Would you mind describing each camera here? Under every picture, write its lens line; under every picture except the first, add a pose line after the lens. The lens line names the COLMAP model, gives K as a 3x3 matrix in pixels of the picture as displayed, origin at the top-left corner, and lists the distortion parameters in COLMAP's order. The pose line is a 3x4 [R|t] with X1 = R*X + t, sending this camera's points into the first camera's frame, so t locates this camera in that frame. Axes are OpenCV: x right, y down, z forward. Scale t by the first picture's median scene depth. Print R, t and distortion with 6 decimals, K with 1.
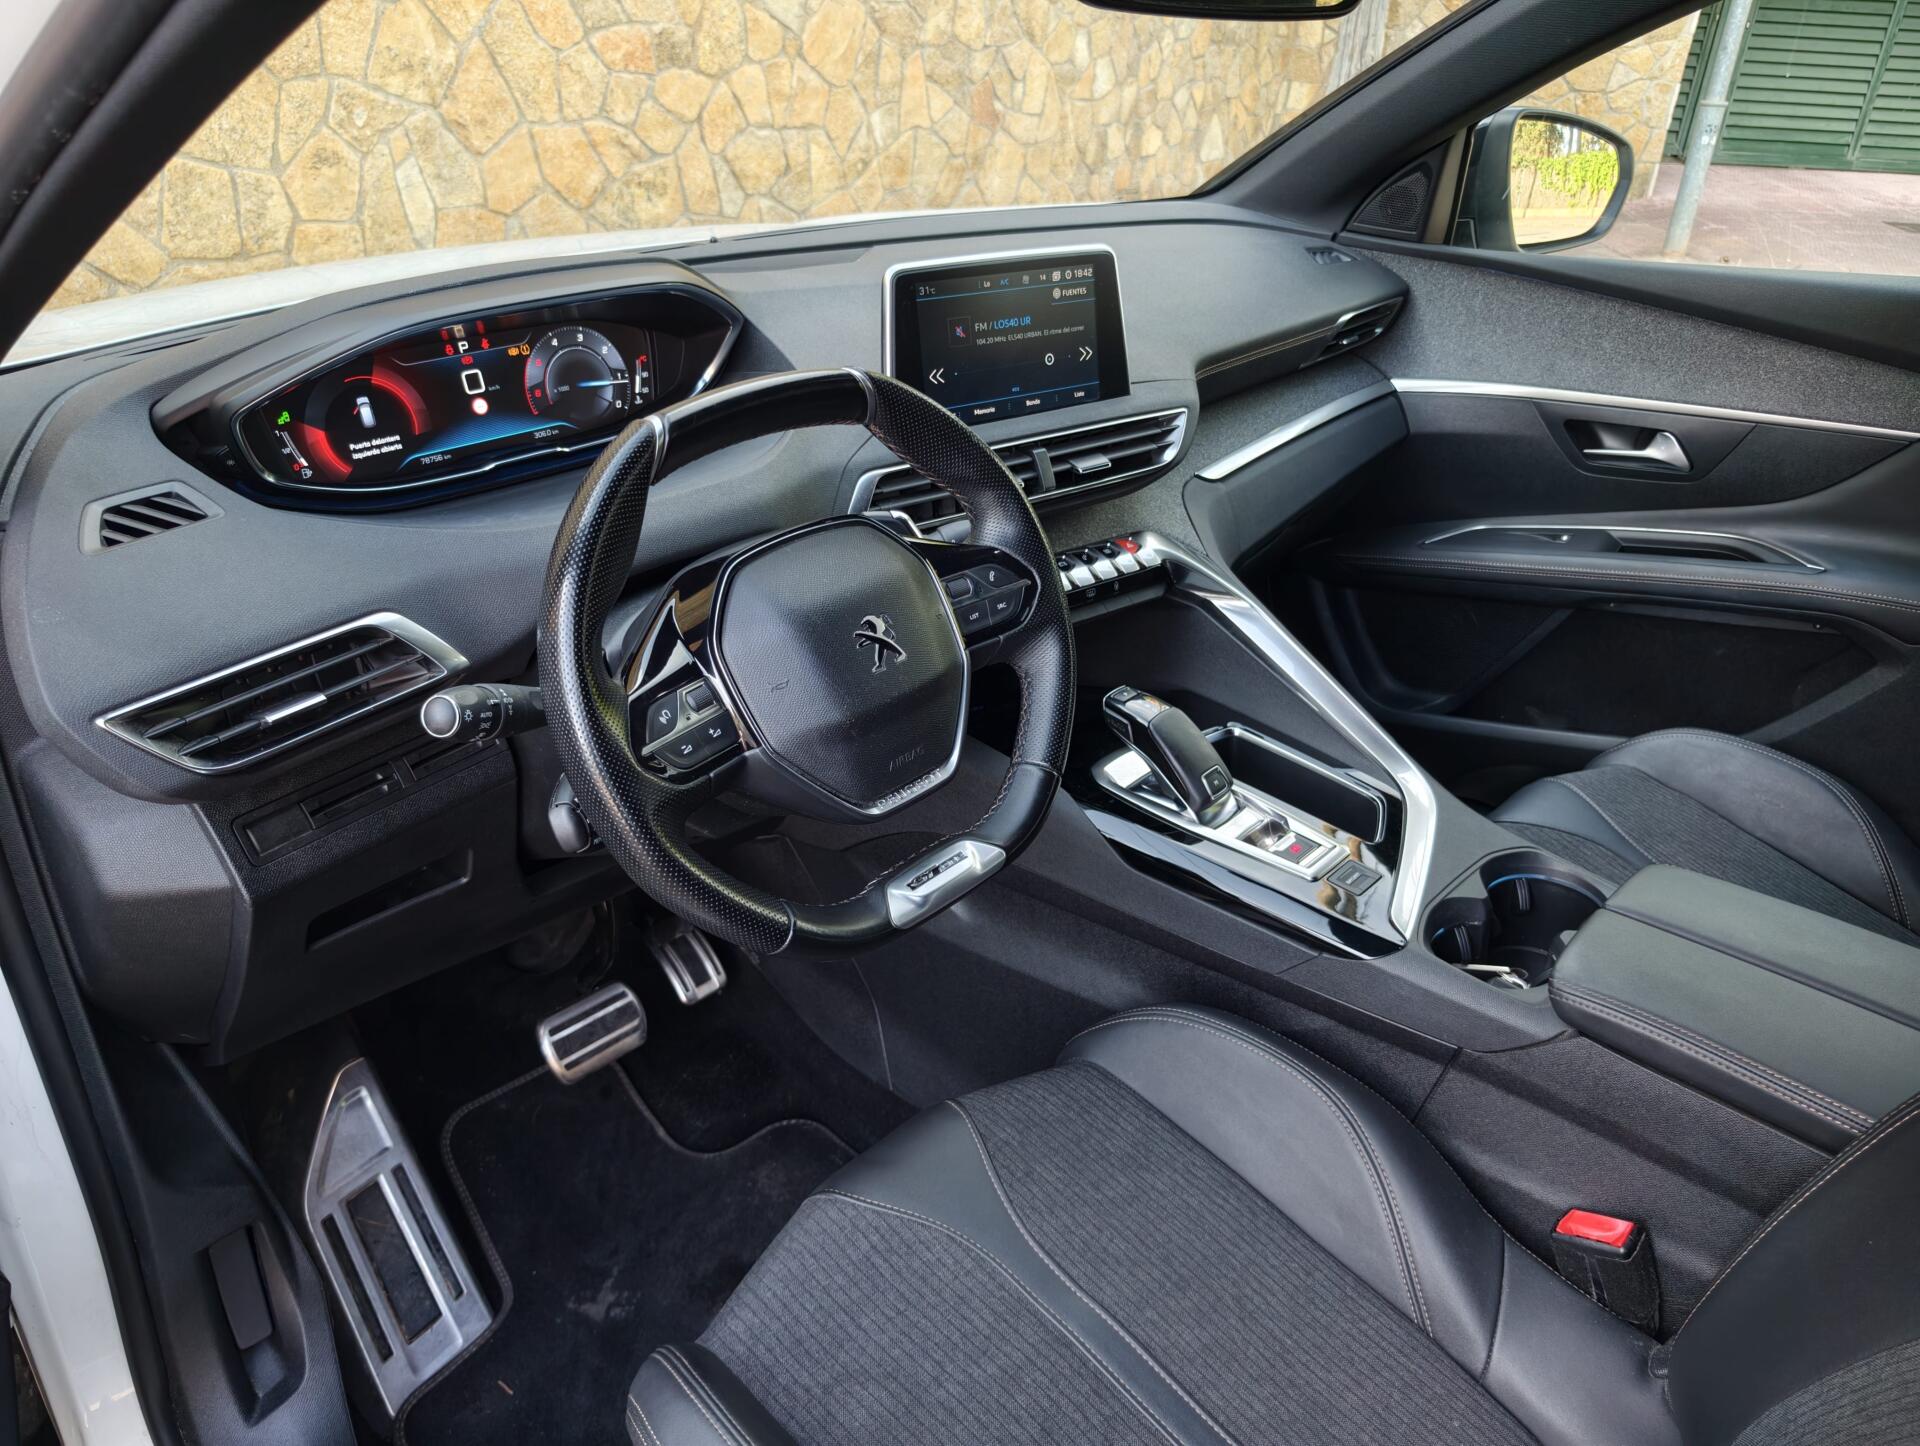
lens RADIAL K [[1300.4, 0, 833.9], [0, 1300.4, 744.5], [0, 0, 1]] dist [0.011572, -0.007019]
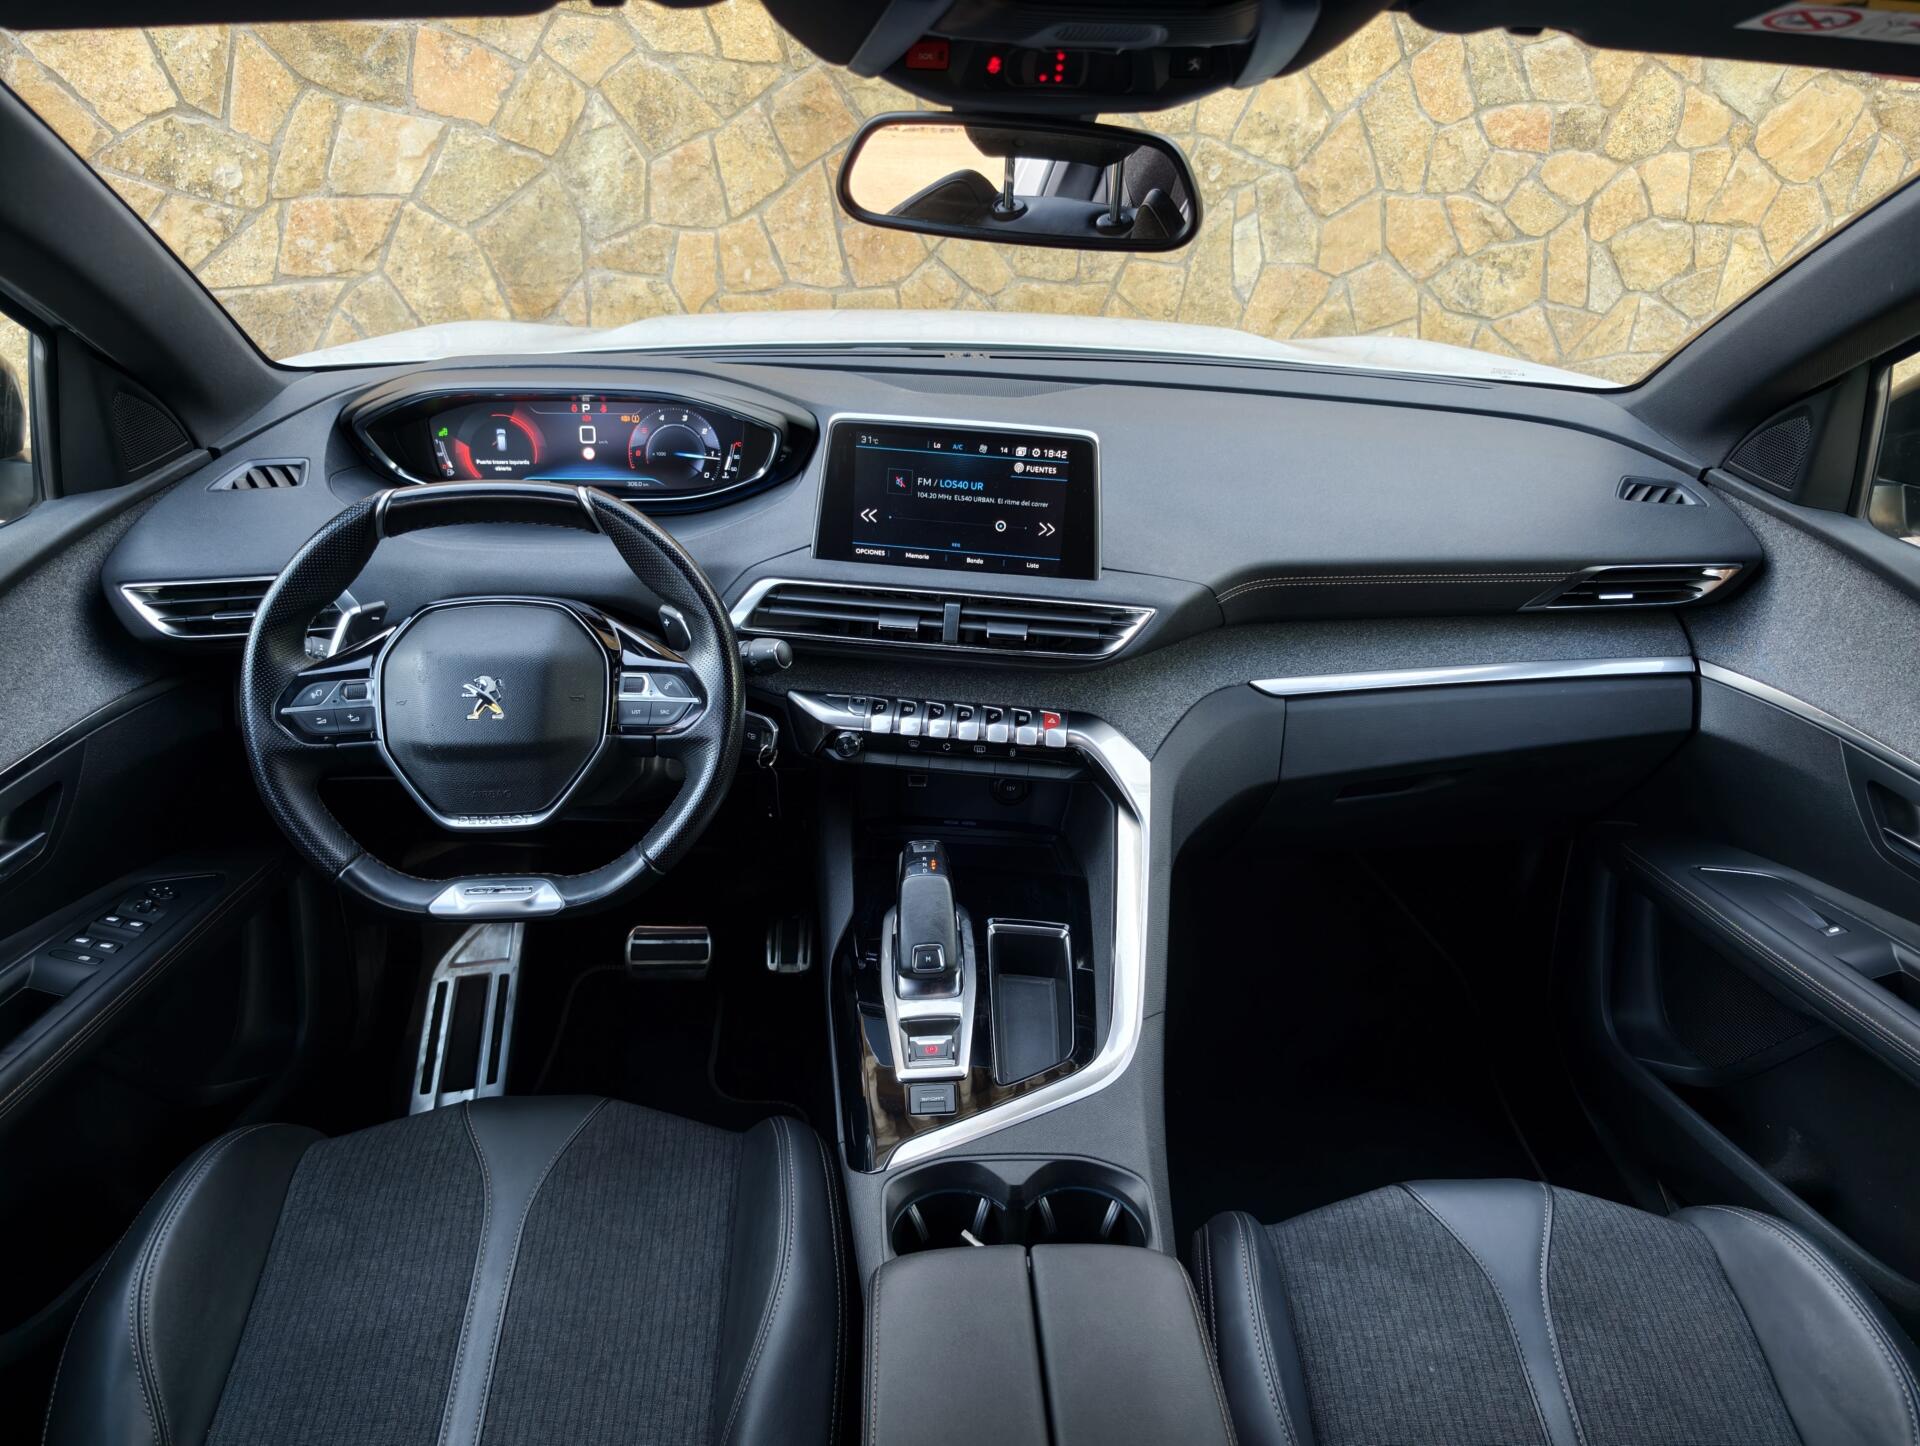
lens RADIAL K [[1300.4, 0, 851.7], [0, 1300.4, 672.7], [0, 0, 1]] dist [0.011572, -0.007019]
pose [[0.771830, 0.304310, -0.558278, 0.120739], [-0.341999, 0.938892, 0.038957, -0.032602], [0.536018, 0.160863, 0.828739, 0.016927]]
